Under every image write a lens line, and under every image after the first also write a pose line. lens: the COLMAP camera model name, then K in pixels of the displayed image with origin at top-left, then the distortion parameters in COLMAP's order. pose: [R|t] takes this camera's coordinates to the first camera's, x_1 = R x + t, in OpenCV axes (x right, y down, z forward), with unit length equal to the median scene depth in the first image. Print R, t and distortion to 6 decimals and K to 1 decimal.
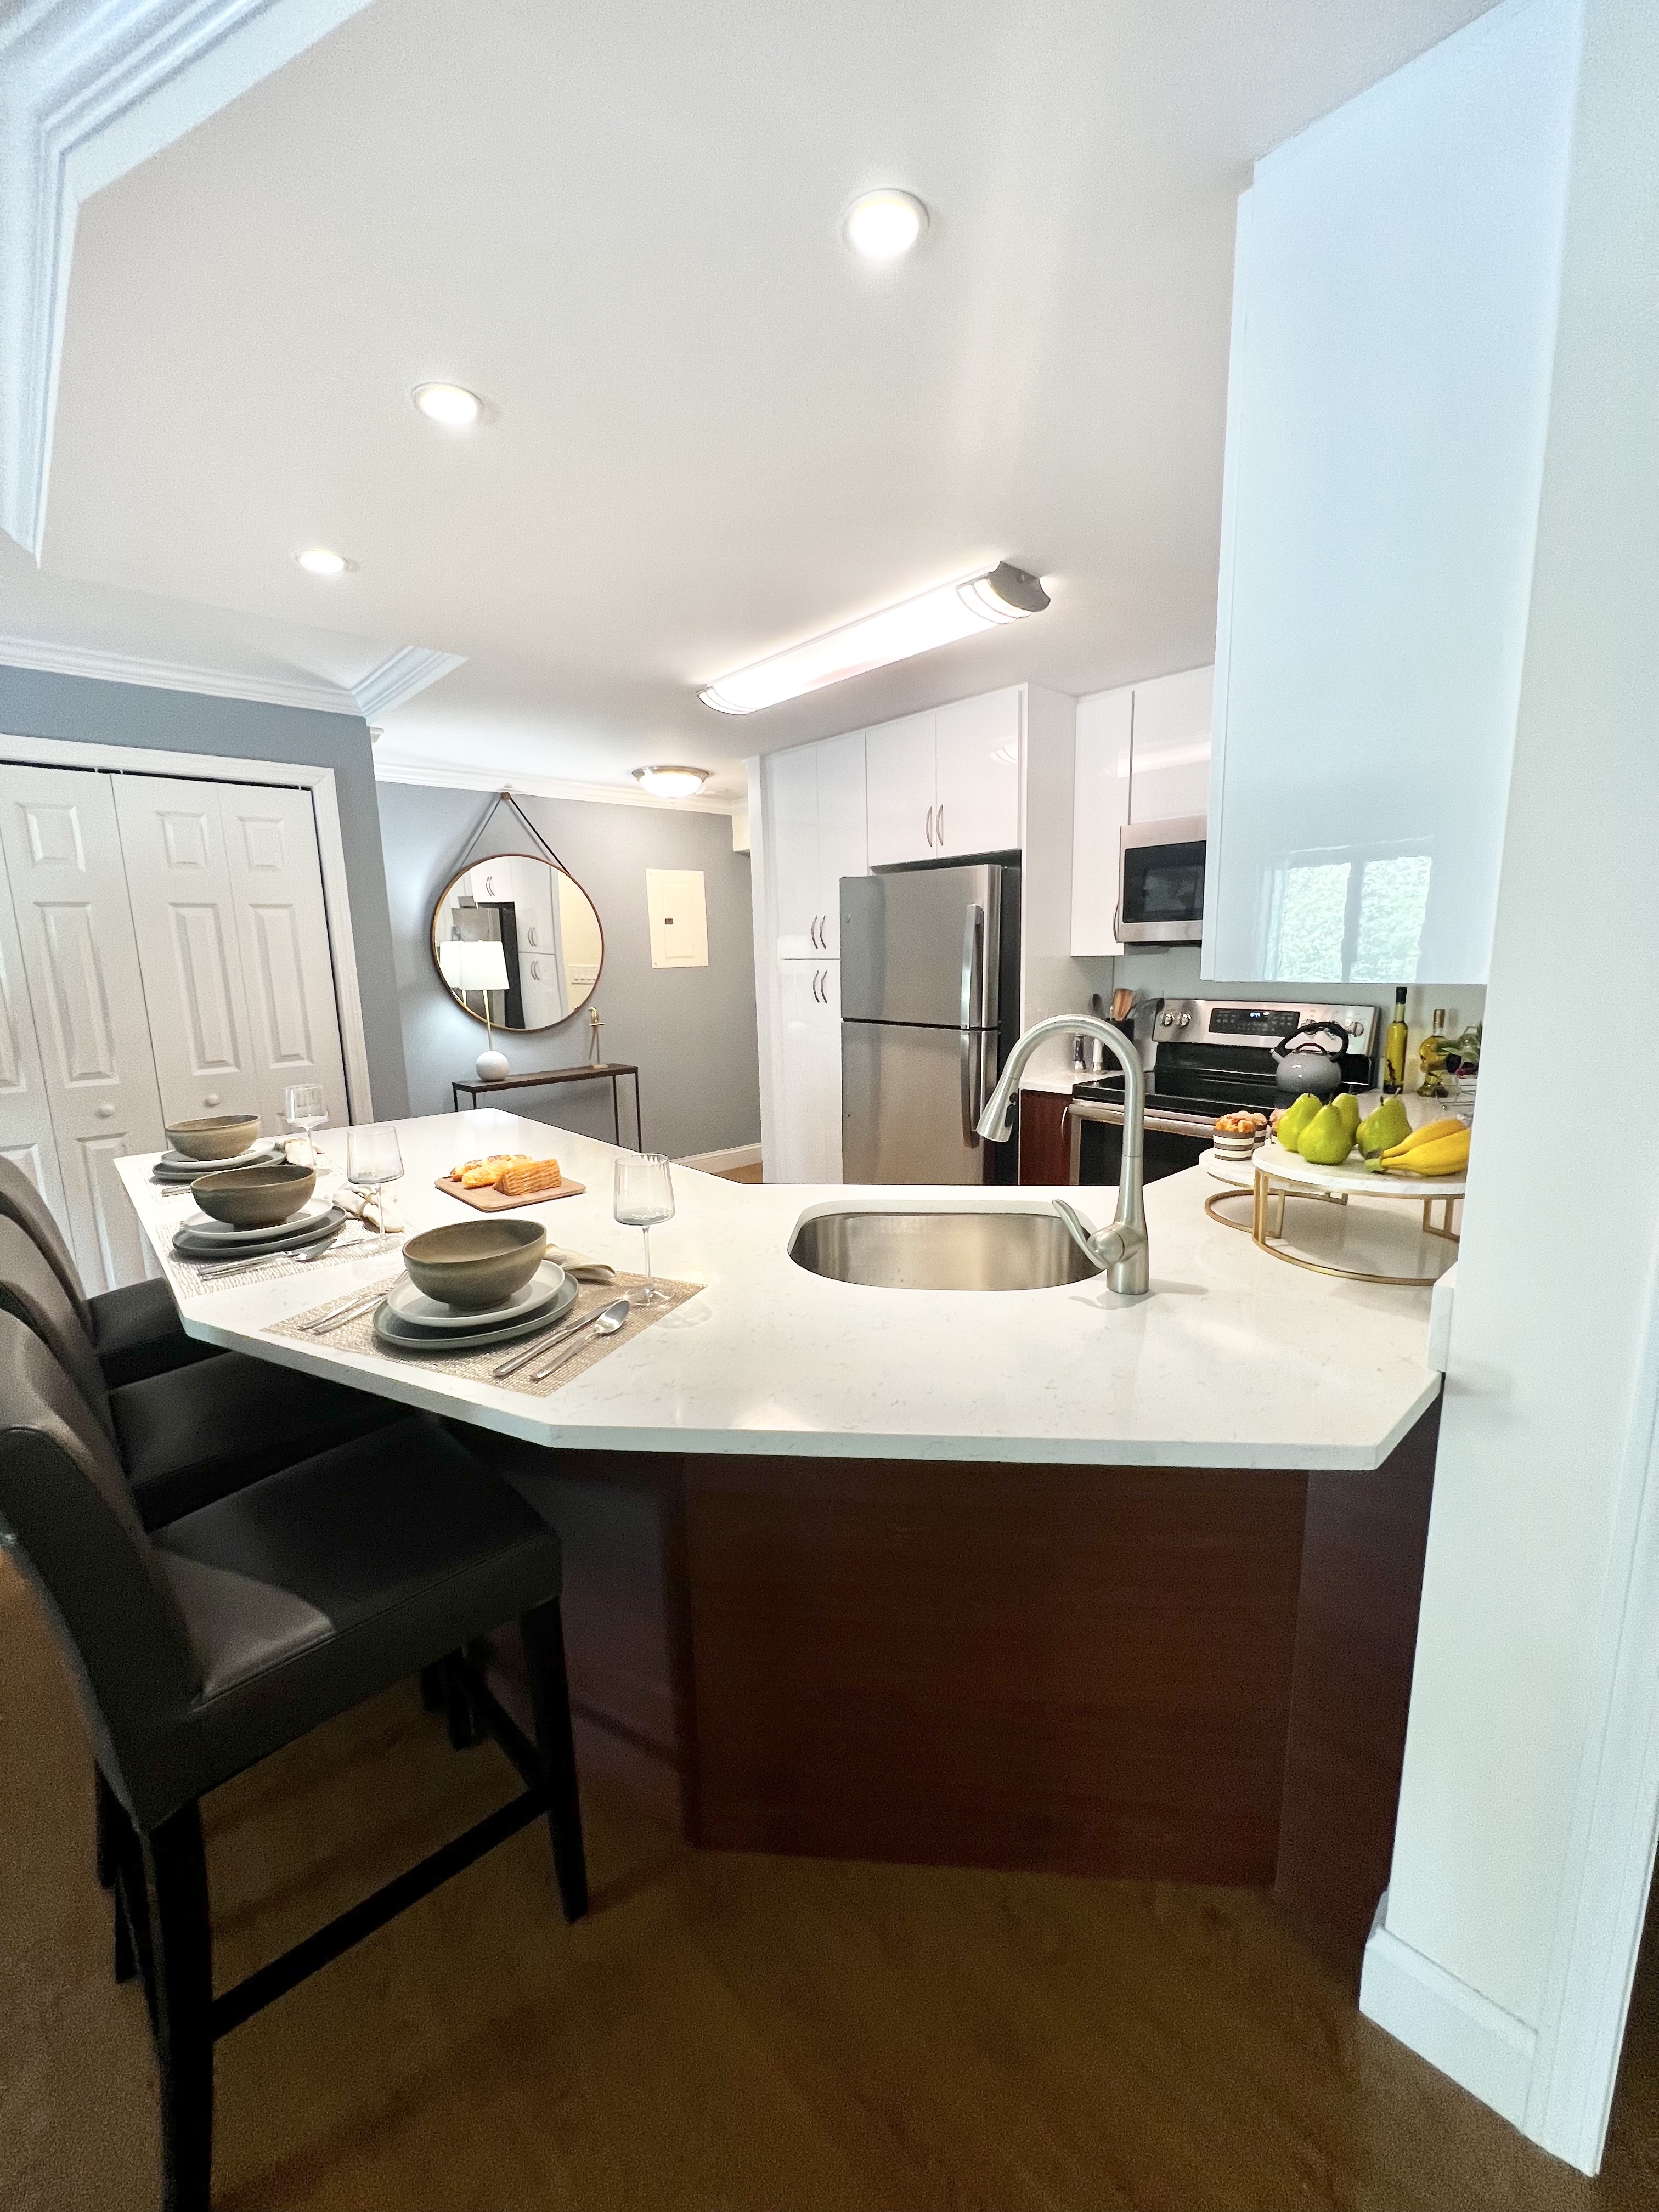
lens RADIAL K [[884.4, 0, 834.8], [0, 884.4, 1107.3], [0, 0, 1]] dist [-0.001655, 0.000292]
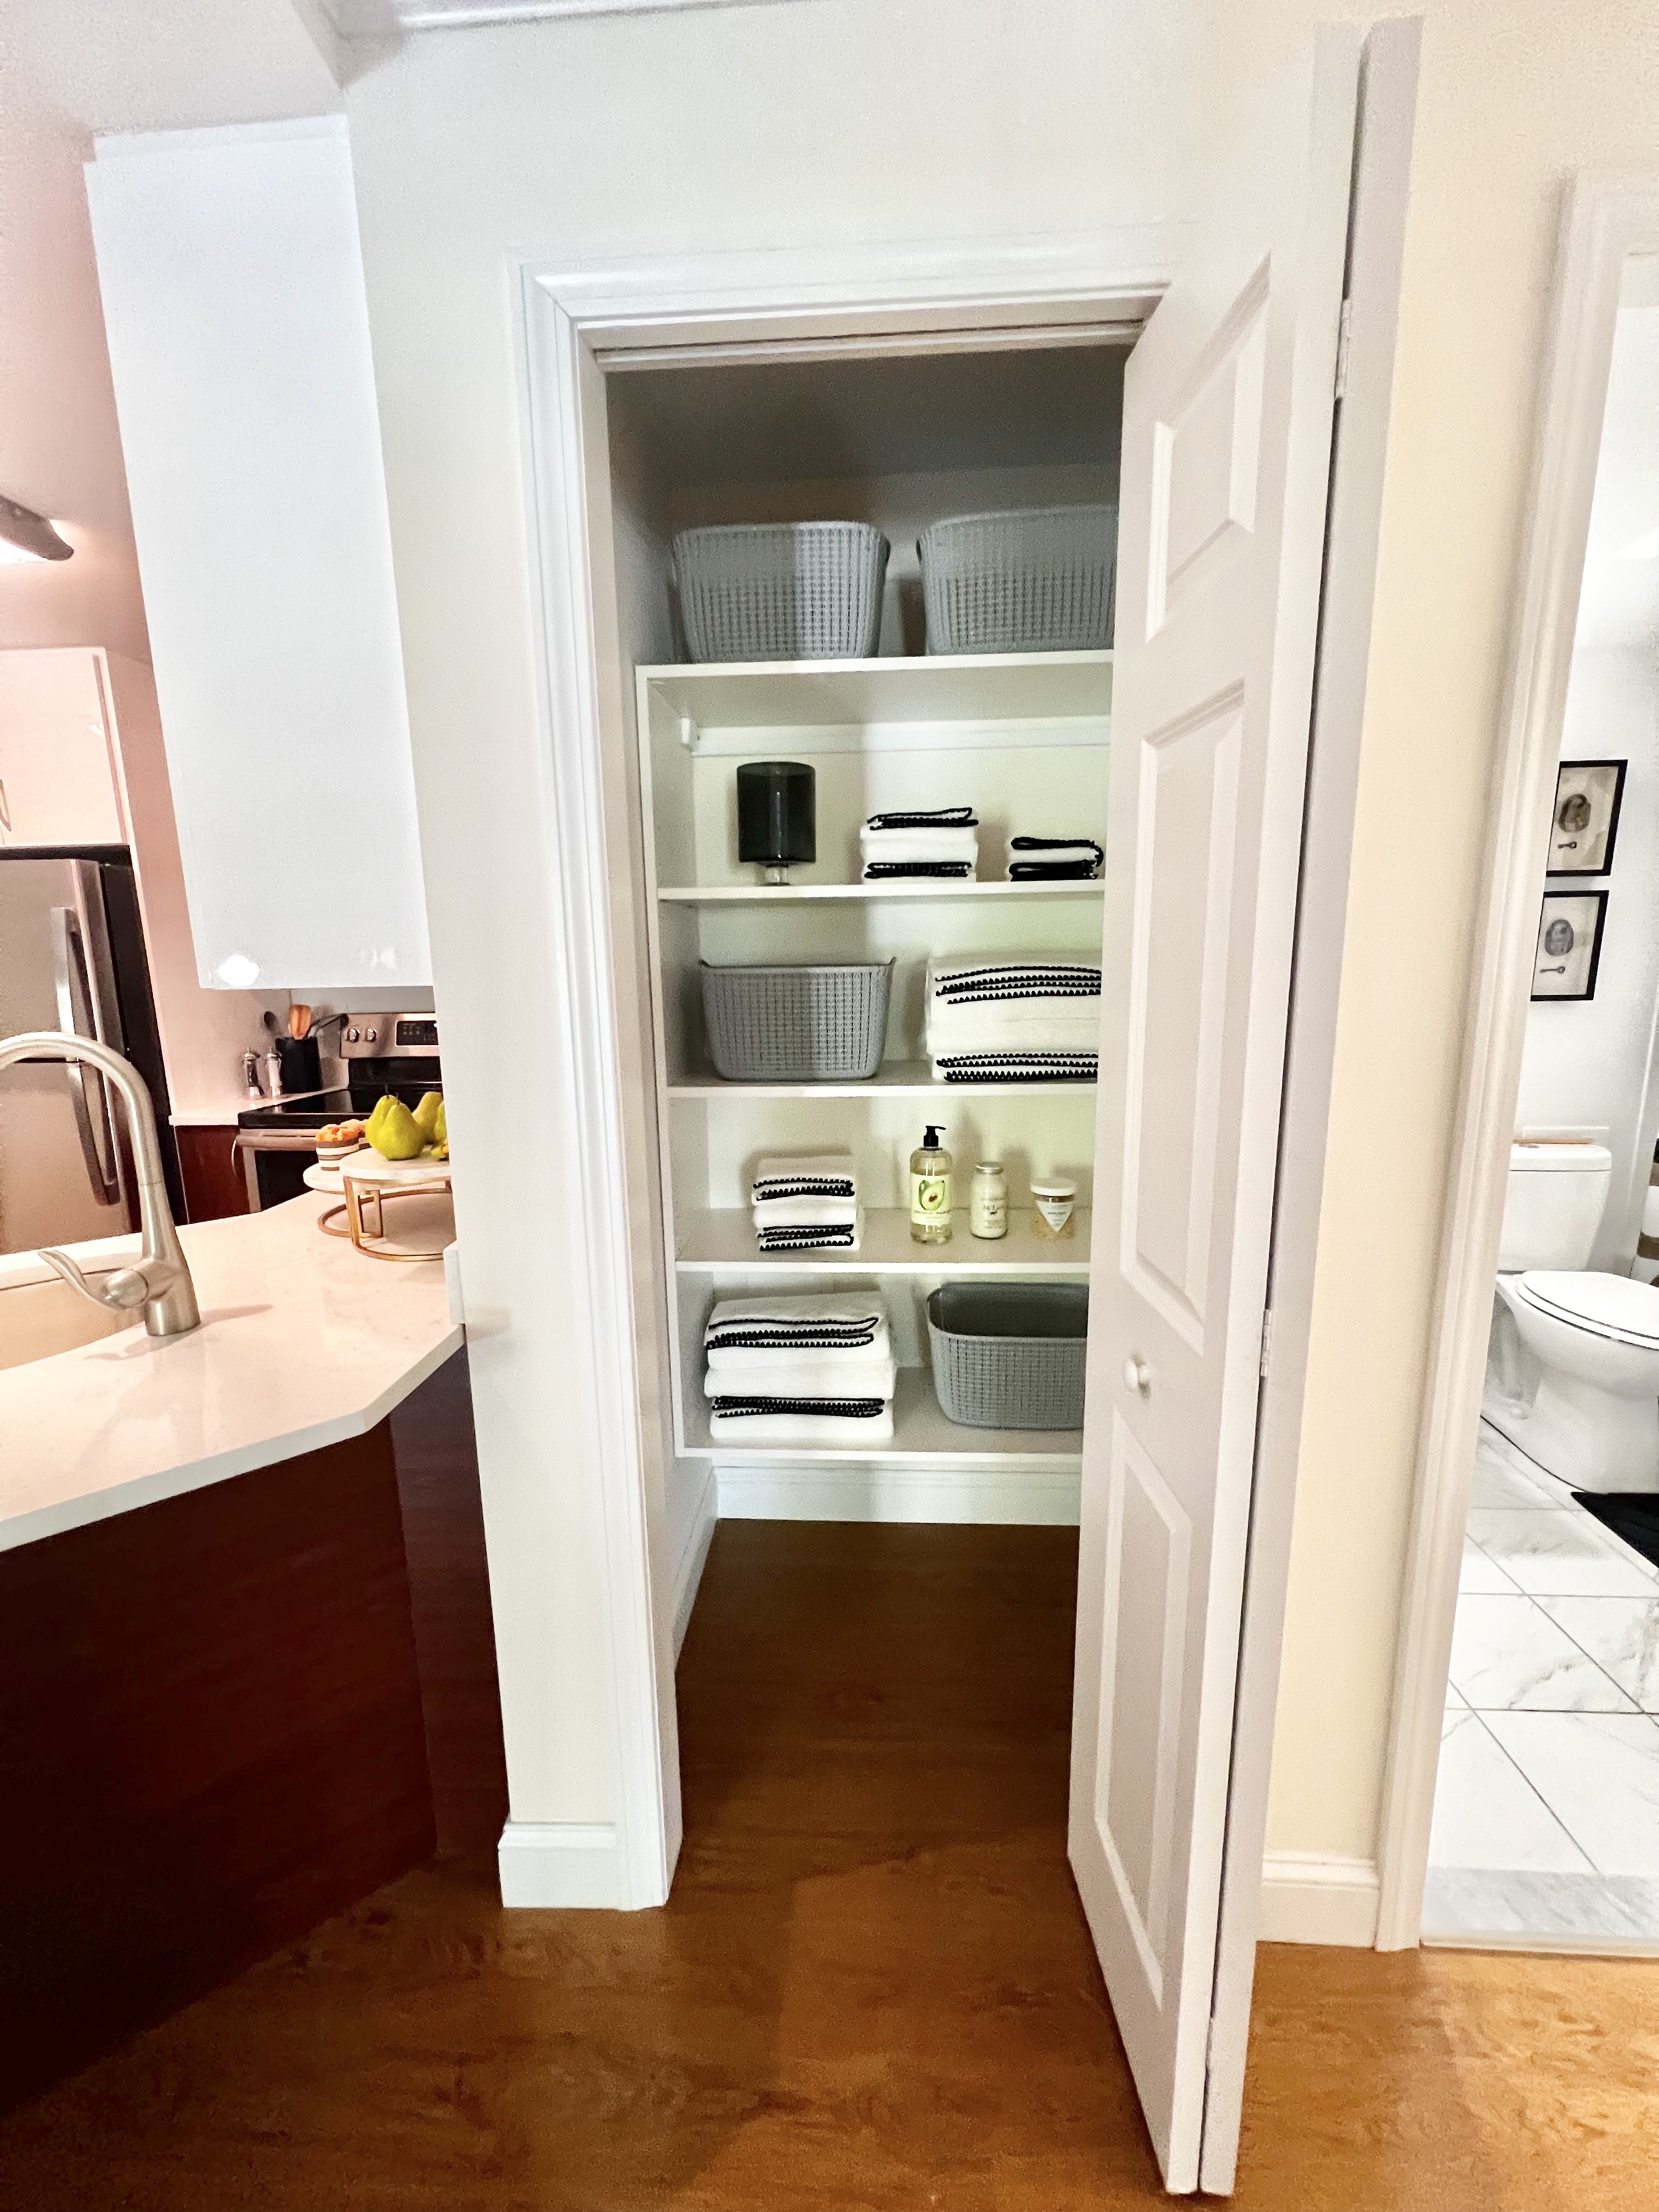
lens RADIAL K [[879.2, 0, 829.5], [0, 879.2, 1106.0], [0, 0, 1]] dist [0.001681, -0.000143]
pose [[0.719144, -0.113621, 0.685509, 0.171974], [0.126037, 0.991506, 0.032118, 0.026046], [-0.683335, 0.063302, 0.727356, -0.108146]]
